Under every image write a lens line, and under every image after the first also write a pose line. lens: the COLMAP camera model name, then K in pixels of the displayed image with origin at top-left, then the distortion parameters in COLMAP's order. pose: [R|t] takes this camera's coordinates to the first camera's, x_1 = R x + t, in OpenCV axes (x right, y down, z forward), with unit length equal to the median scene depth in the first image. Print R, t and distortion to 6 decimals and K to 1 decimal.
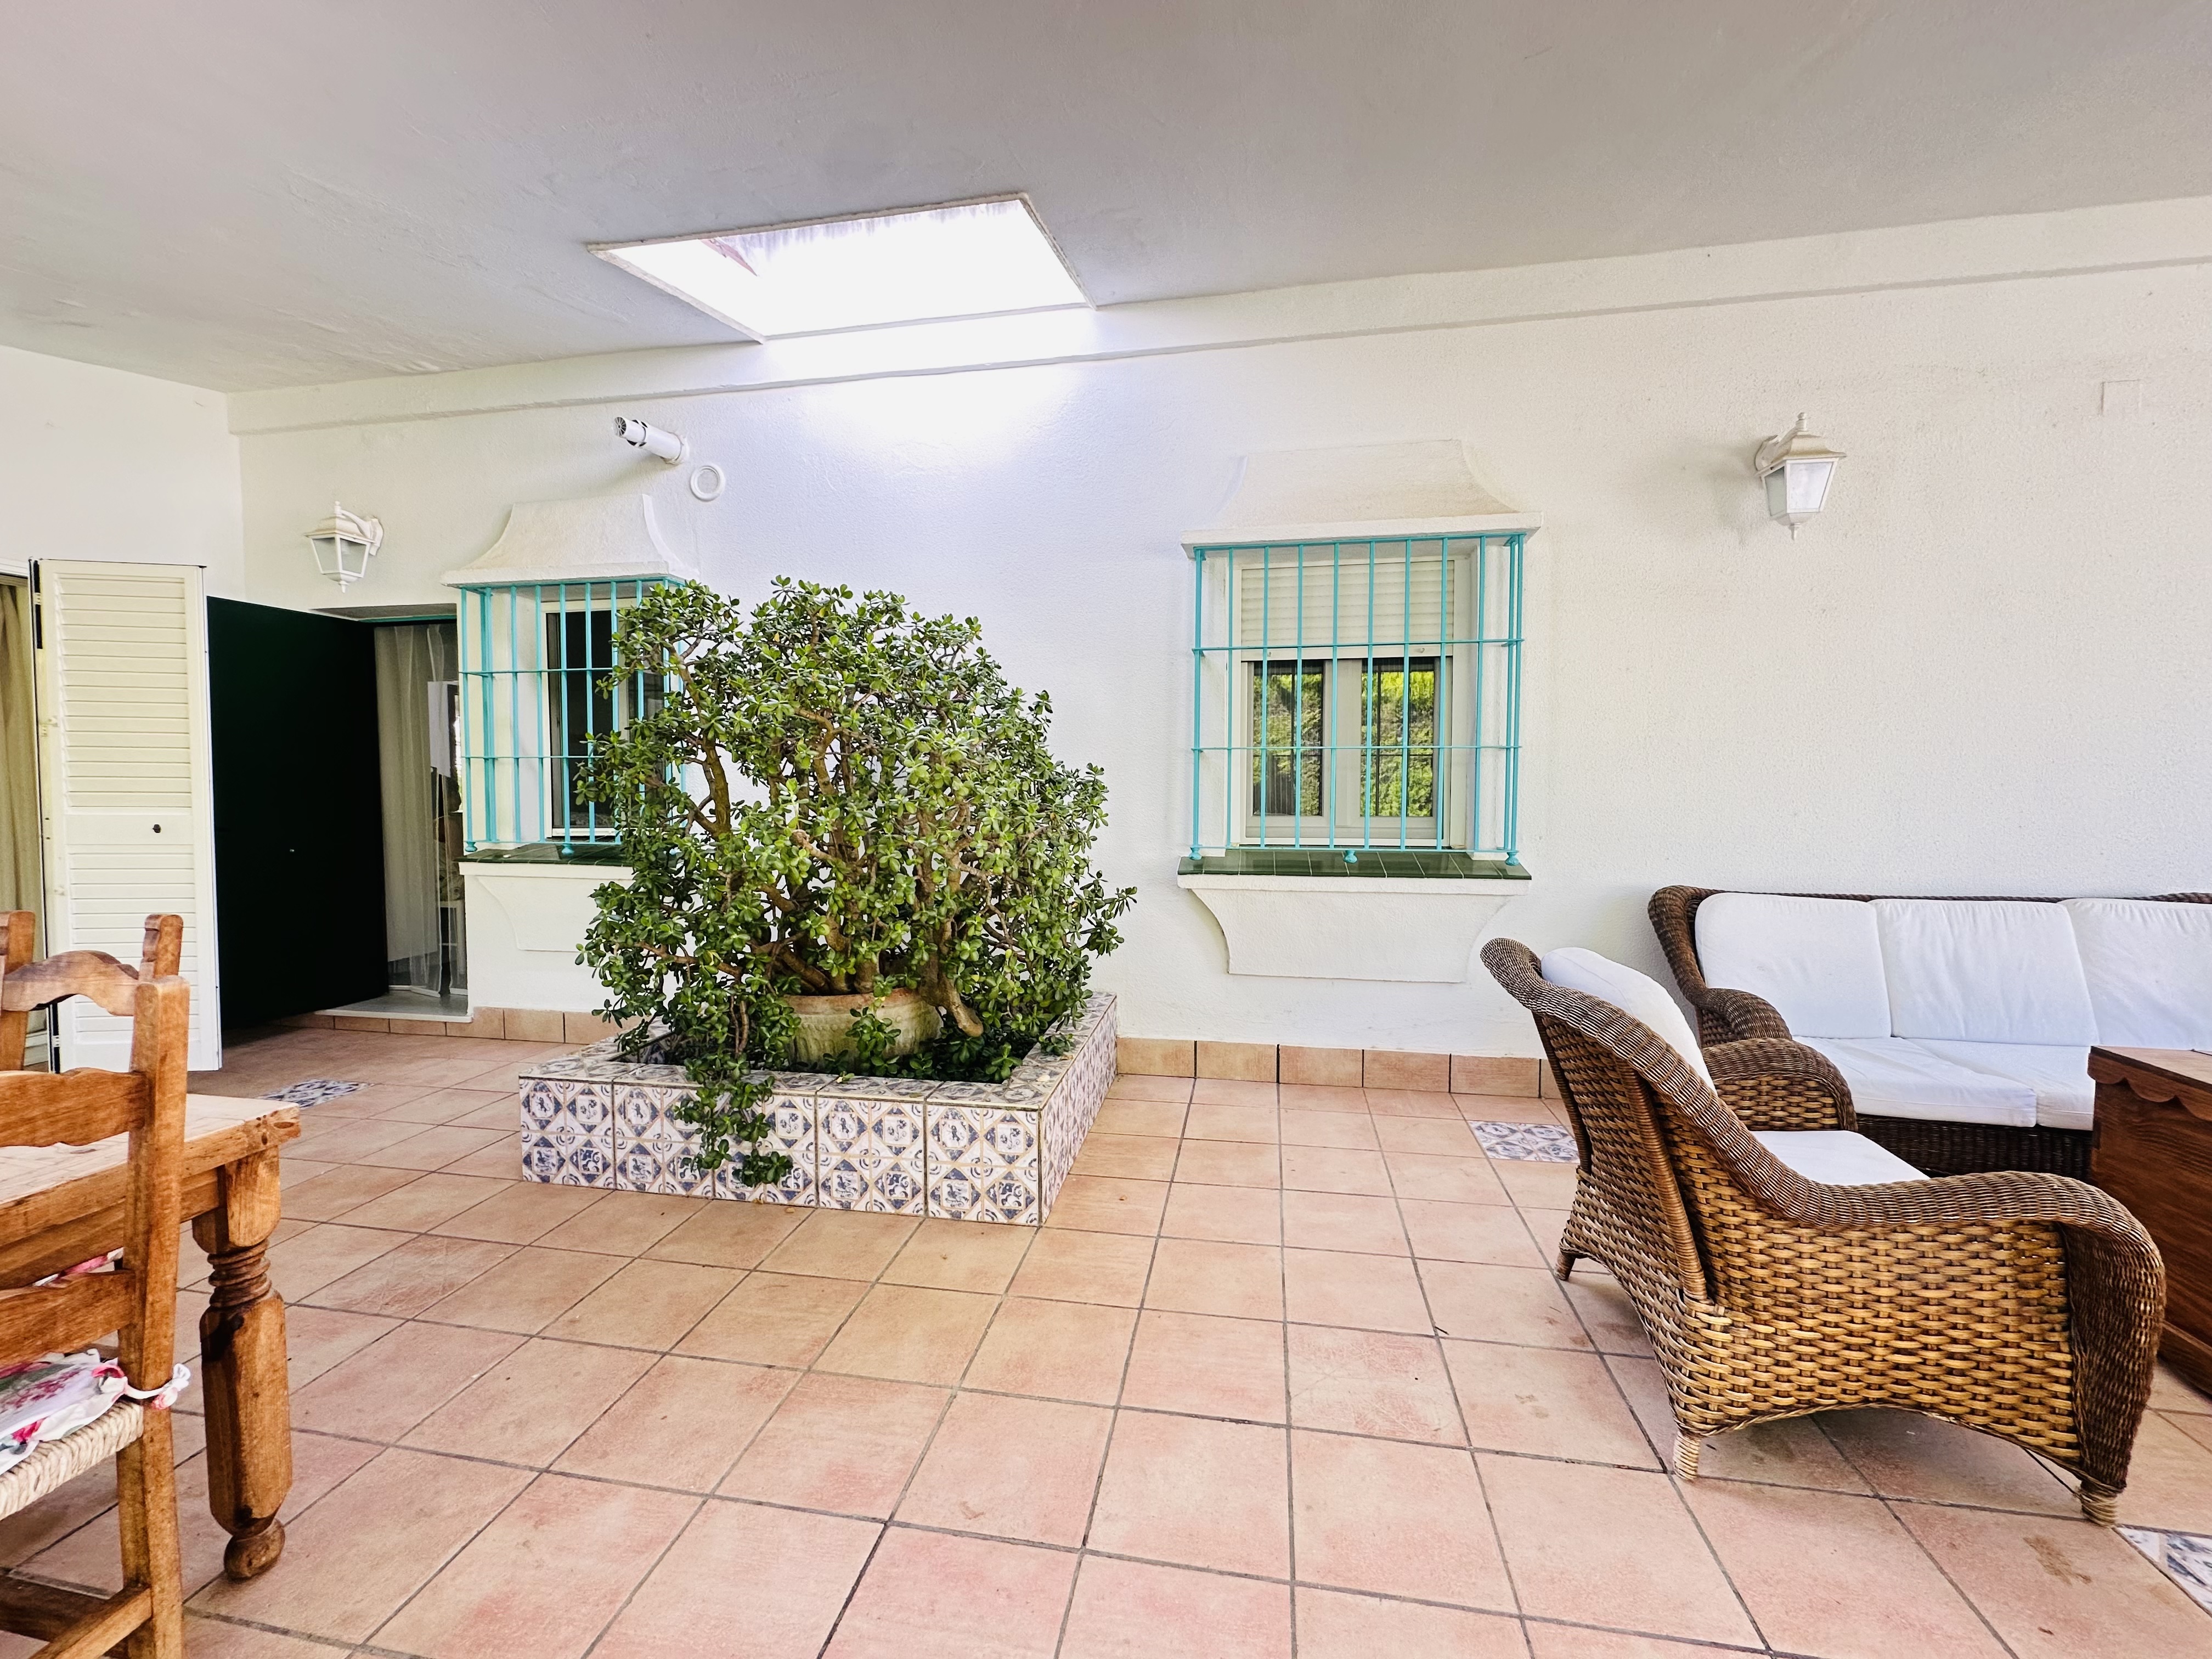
lens RADIAL K [[886.6, 0, 1107.6], [0, 886.6, 814.0], [0, 0, 1]] dist [-0.004191, 0.000617]
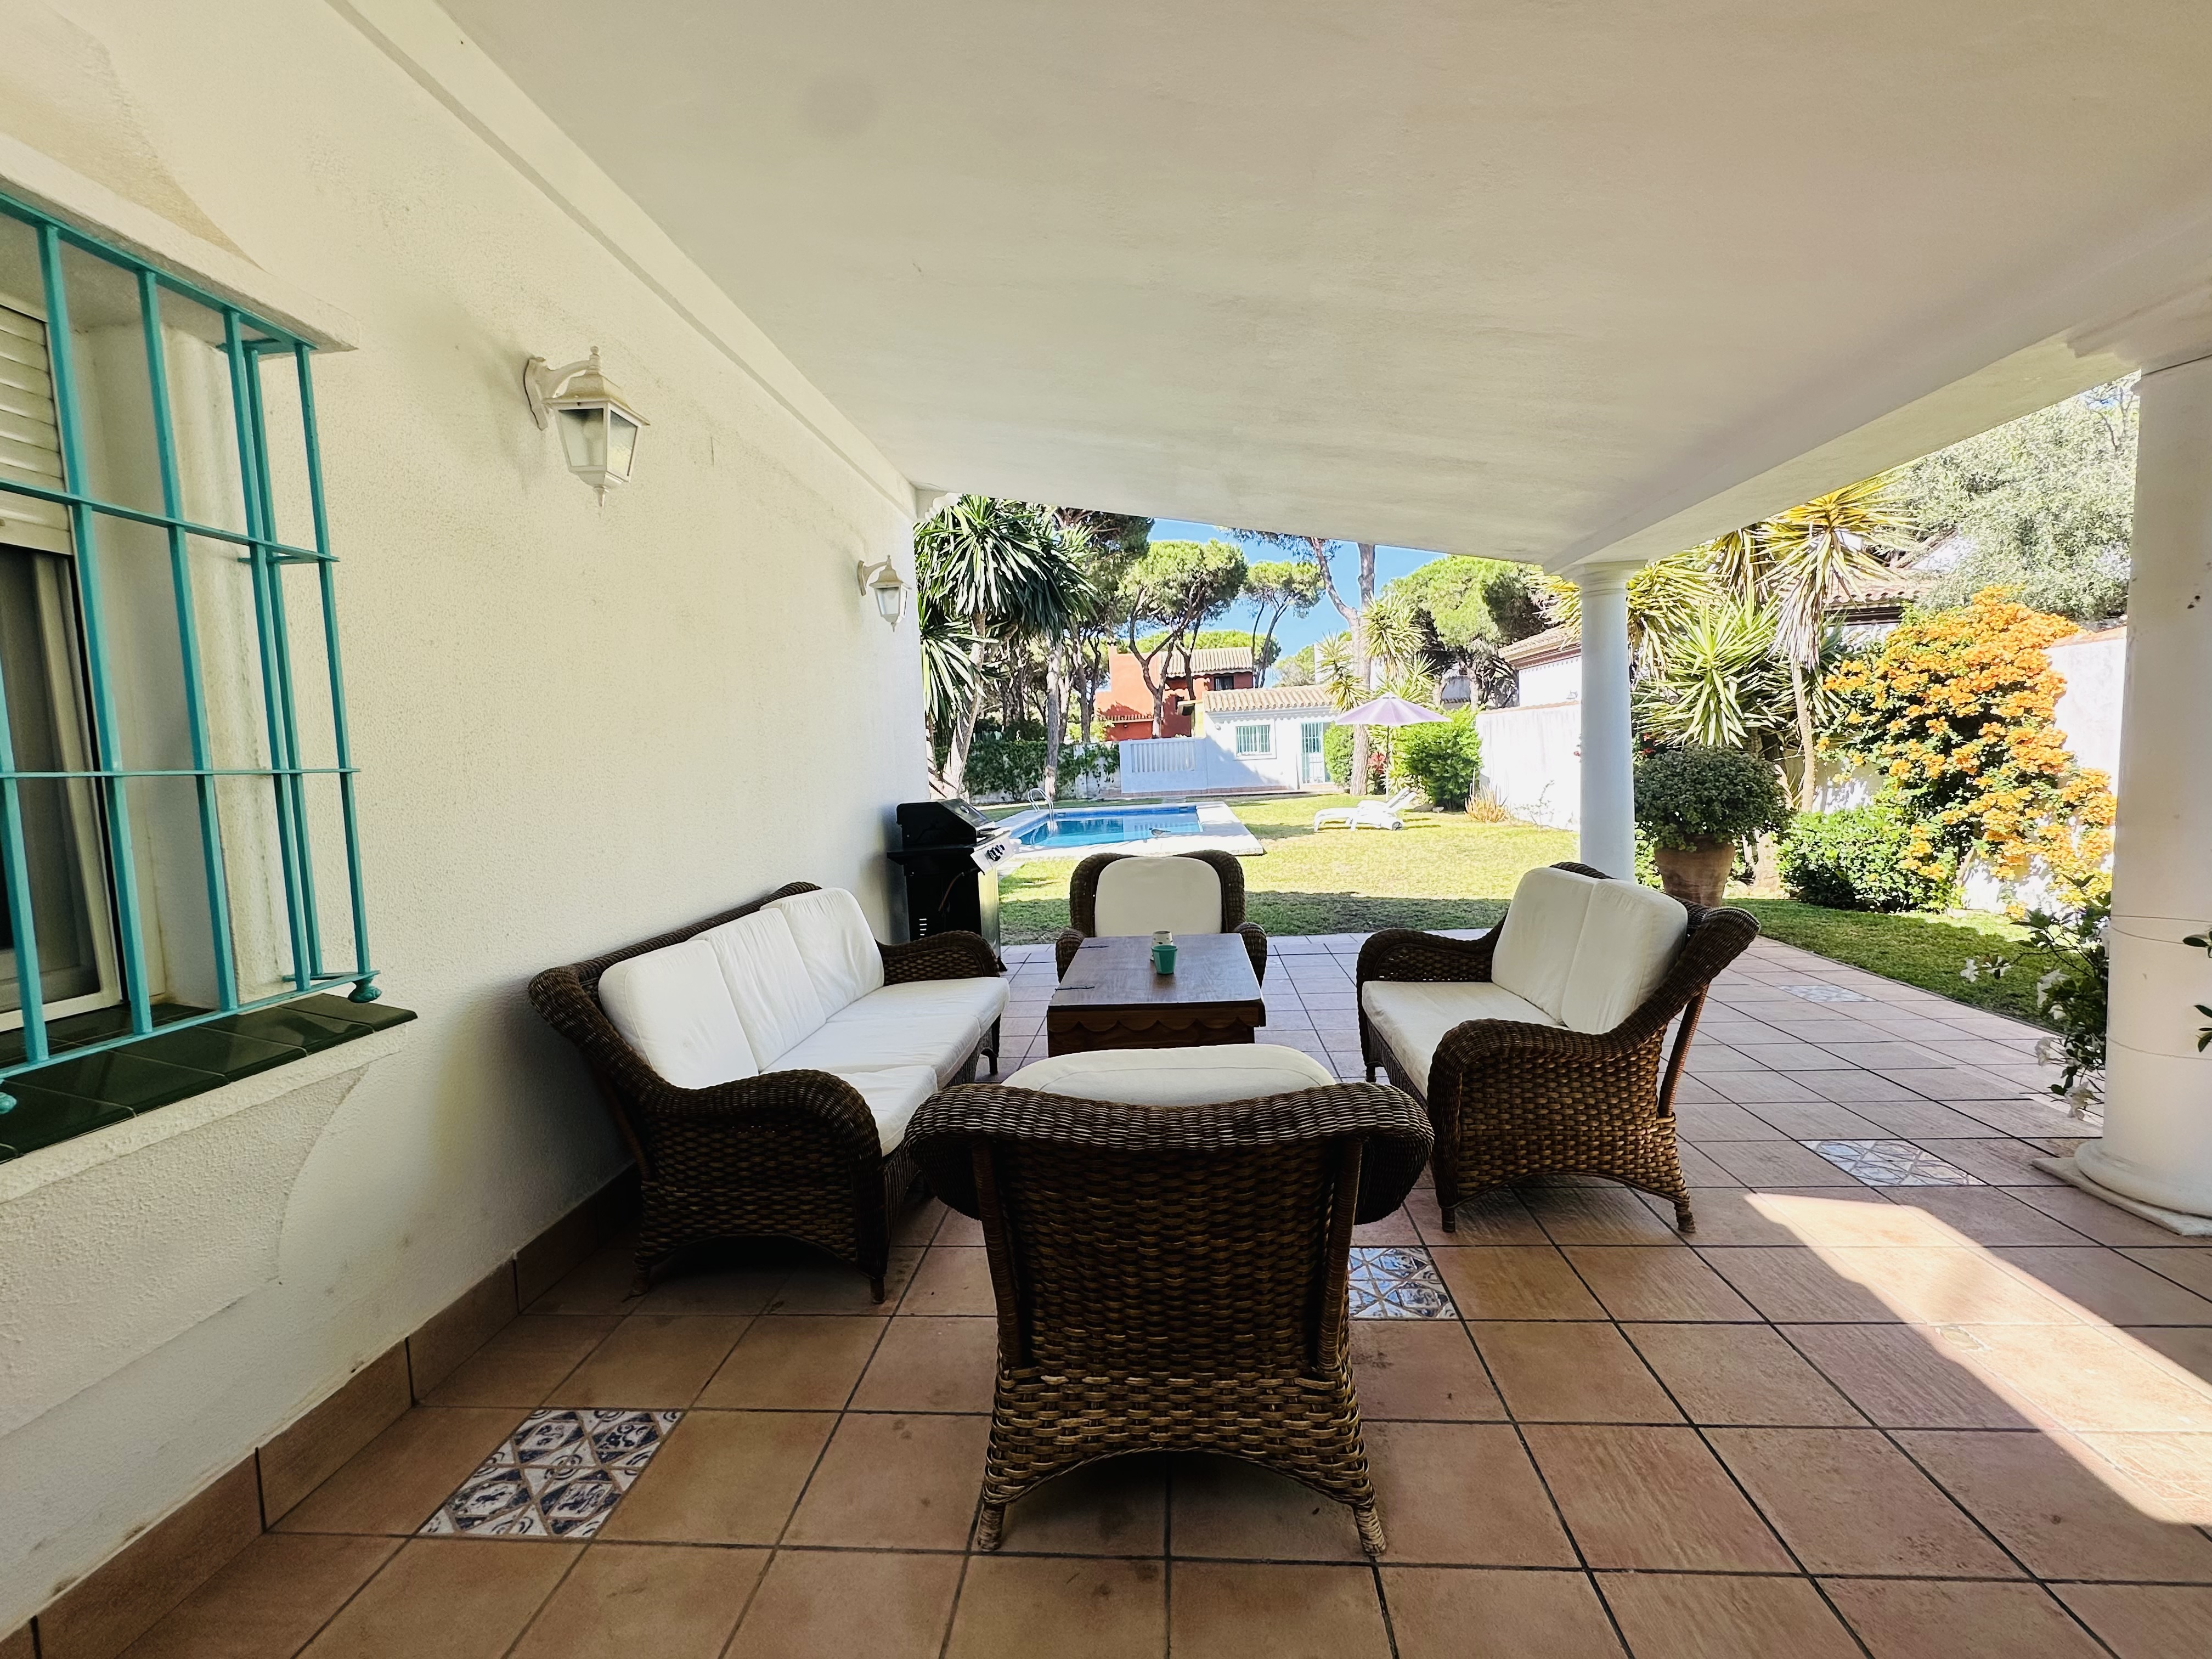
lens RADIAL K [[980.3, 0, 1097.1], [0, 980.3, 822.4], [0, 0, 1]] dist [-0.003099, -0.000153]
pose [[-0.104909, -0.056263, 0.992889, -0.144966], [0.086765, 0.994073, 0.065497, -0.045146], [-0.990690, 0.093019, -0.099405, 0.636860]]
